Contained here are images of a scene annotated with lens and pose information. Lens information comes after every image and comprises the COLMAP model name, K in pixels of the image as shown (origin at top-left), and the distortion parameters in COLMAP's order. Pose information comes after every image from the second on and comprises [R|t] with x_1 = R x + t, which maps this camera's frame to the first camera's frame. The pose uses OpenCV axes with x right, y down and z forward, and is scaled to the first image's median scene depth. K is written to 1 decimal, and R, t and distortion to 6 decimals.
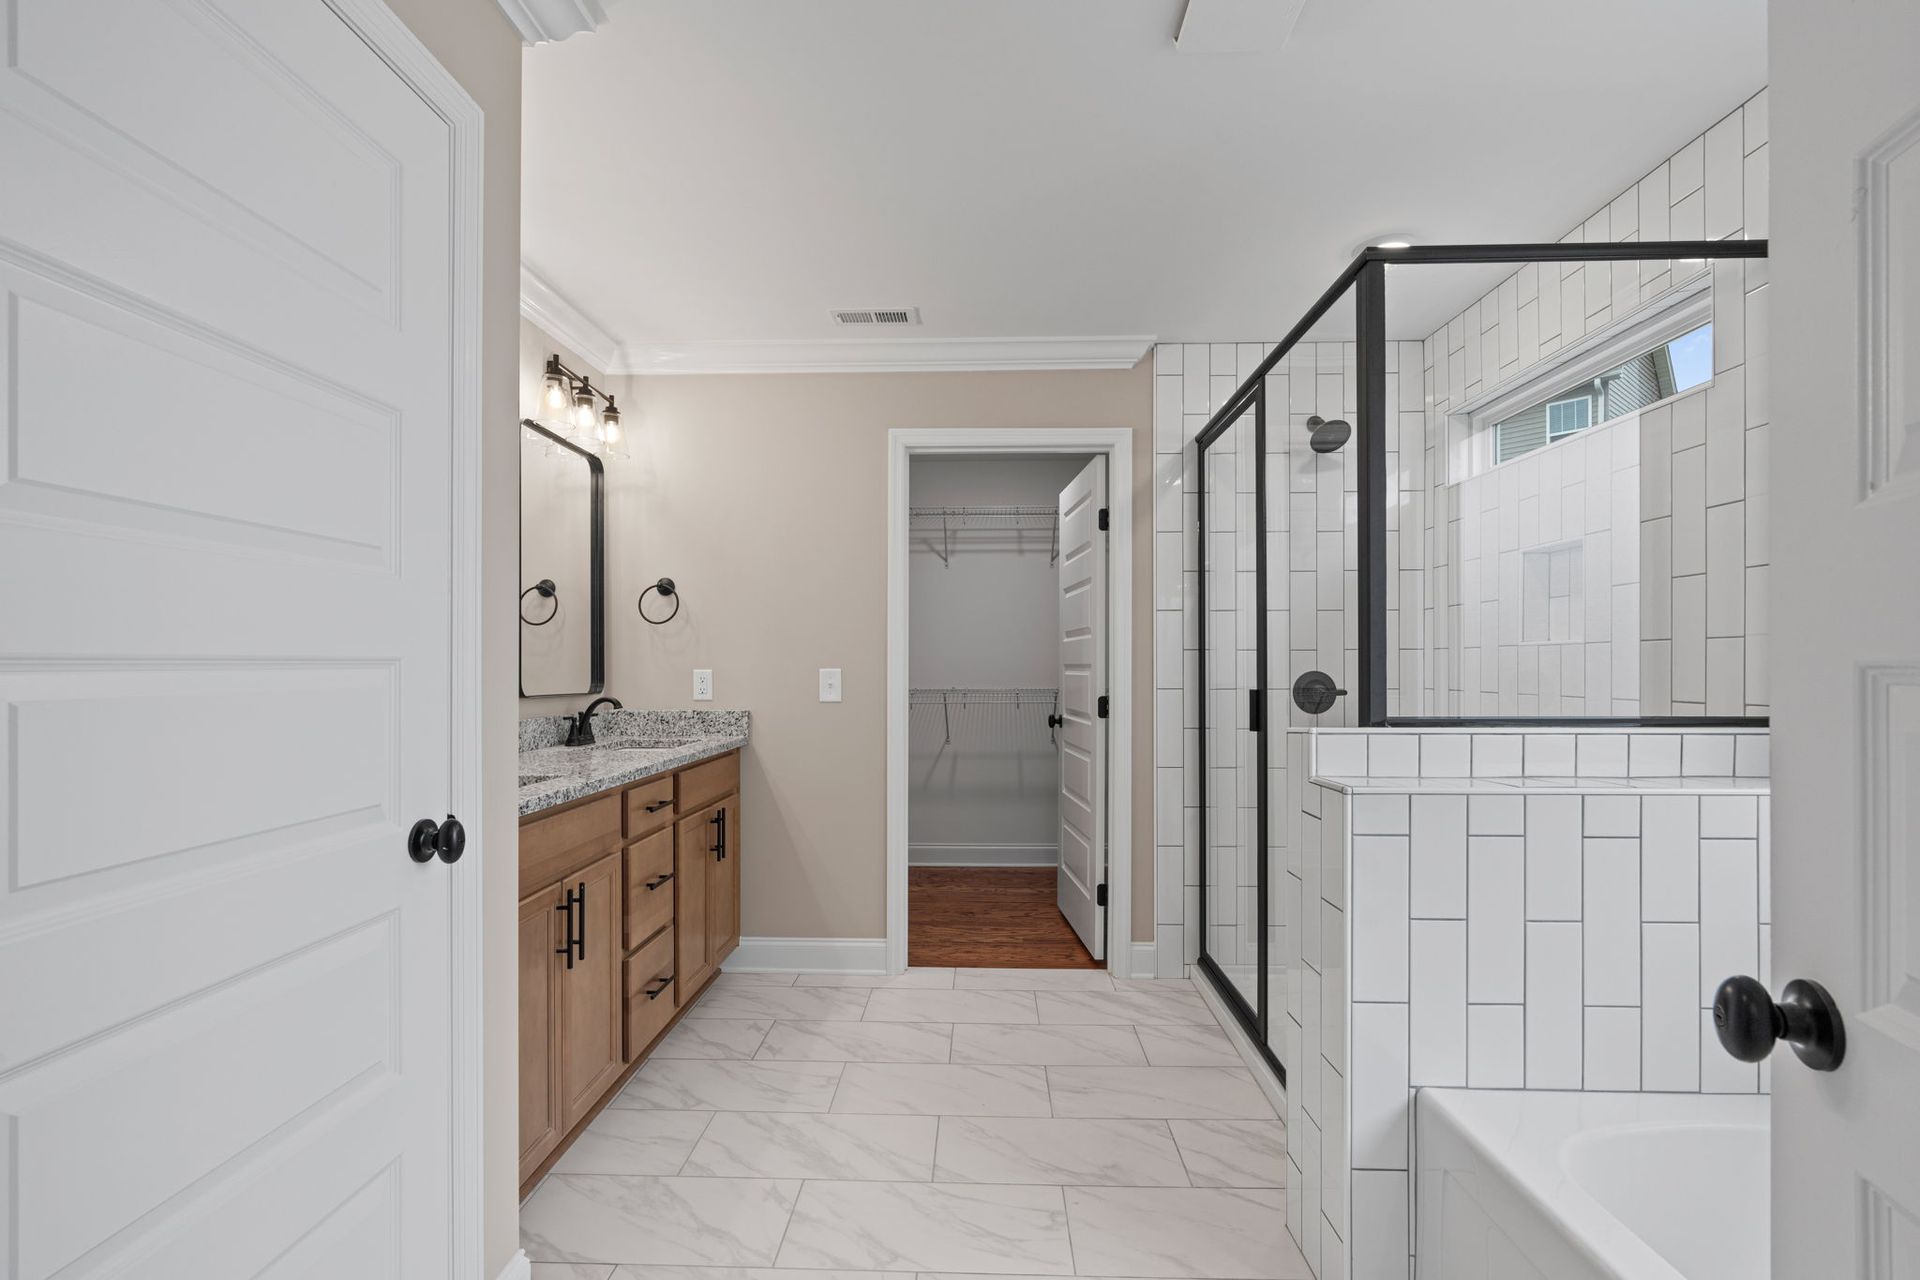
lens RADIAL K [[876.4, 0, 965.2], [0, 876.4, 666.4], [0, 0, 1]] dist [-0.003303, 0.001959]
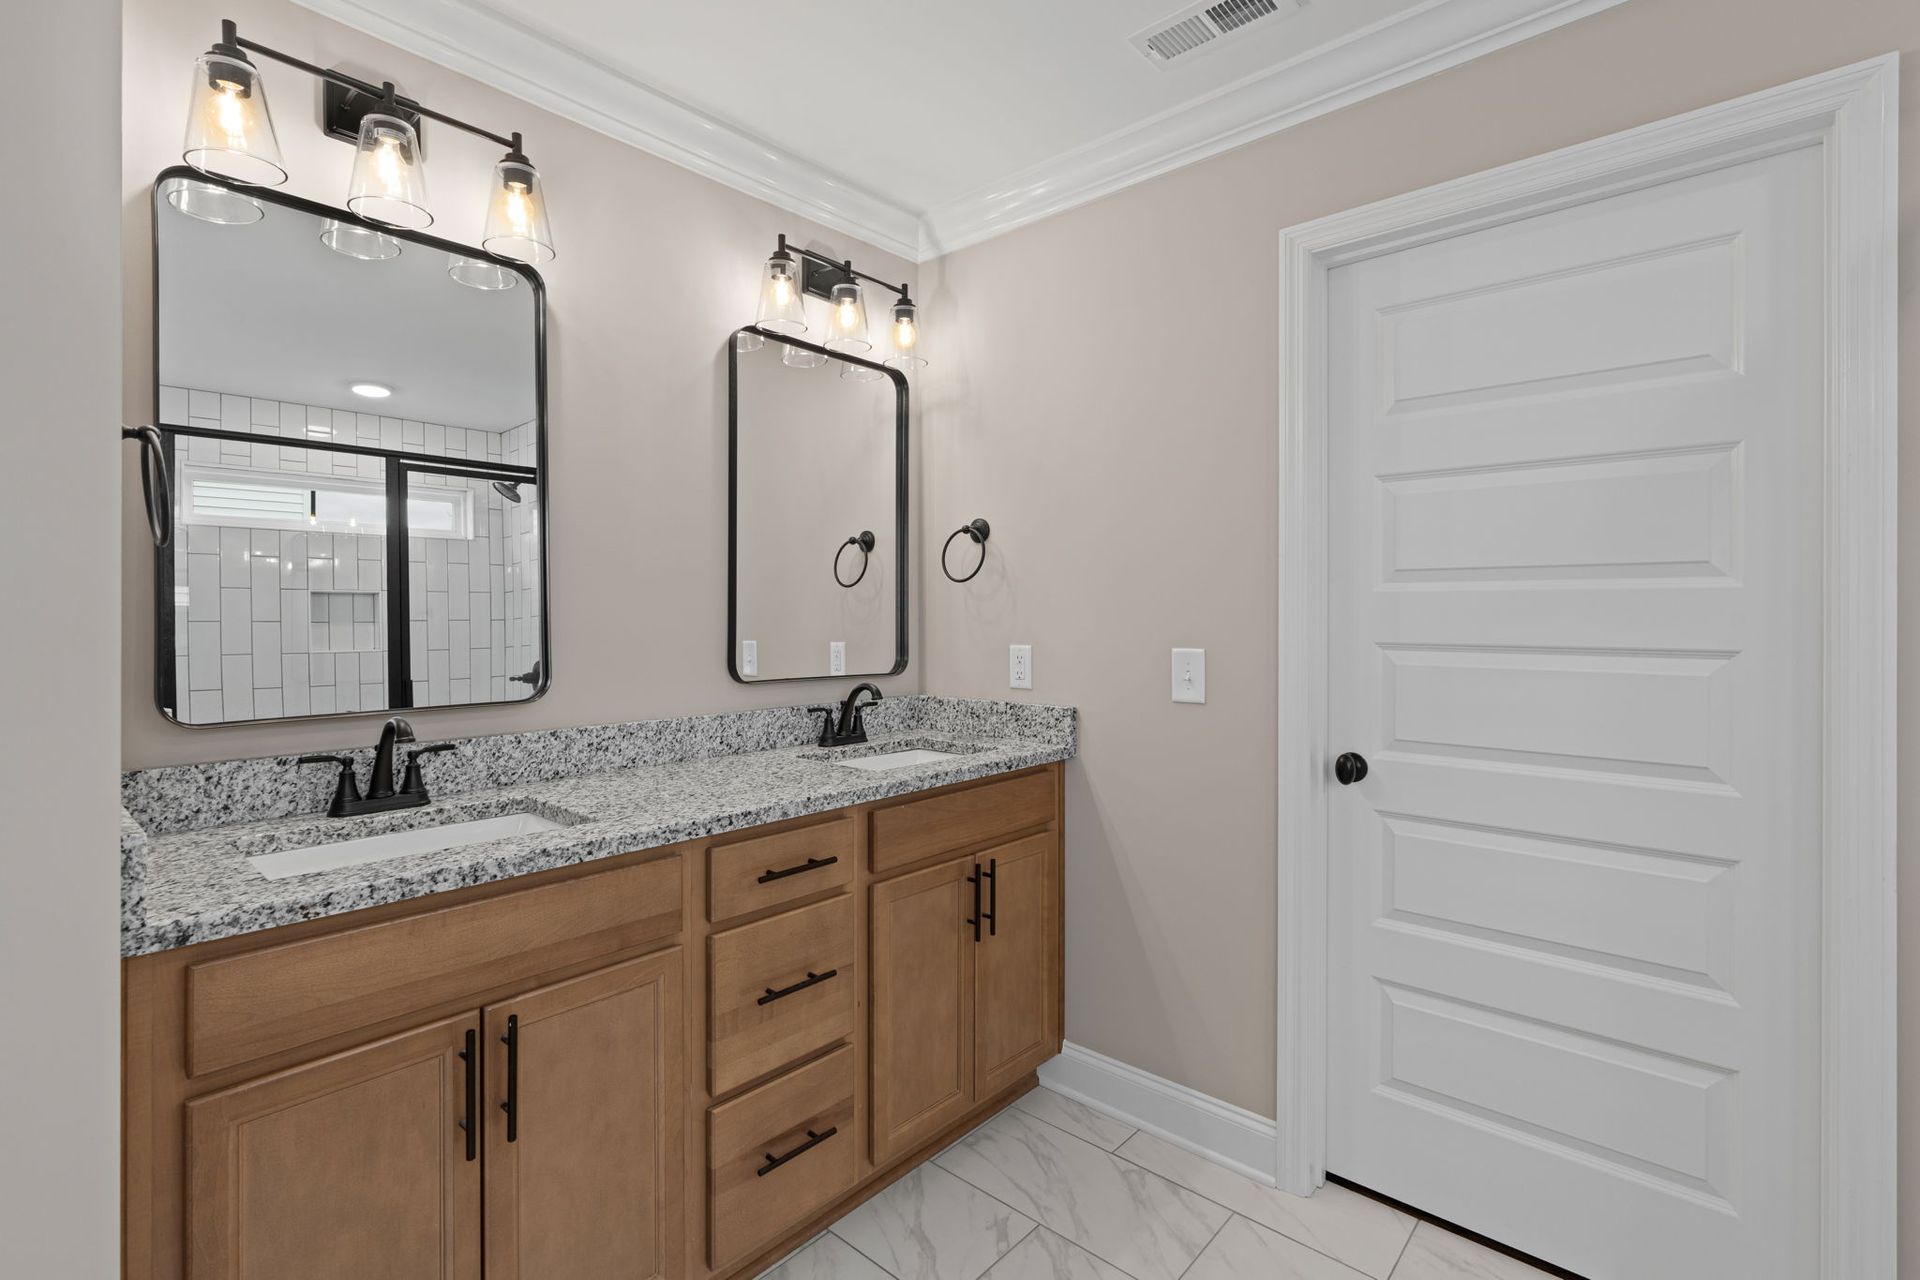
lens RADIAL K [[876.4, 0, 953.6], [0, 876.4, 618.0], [0, 0, 1]] dist [-0.003303, 0.001959]
pose [[0.772161, 0.001402, -0.635426, 0.122917], [-0.001515, 0.999999, 0.000365, -0.021024], [0.635426, 0.000680, 0.772162, 0.475382]]
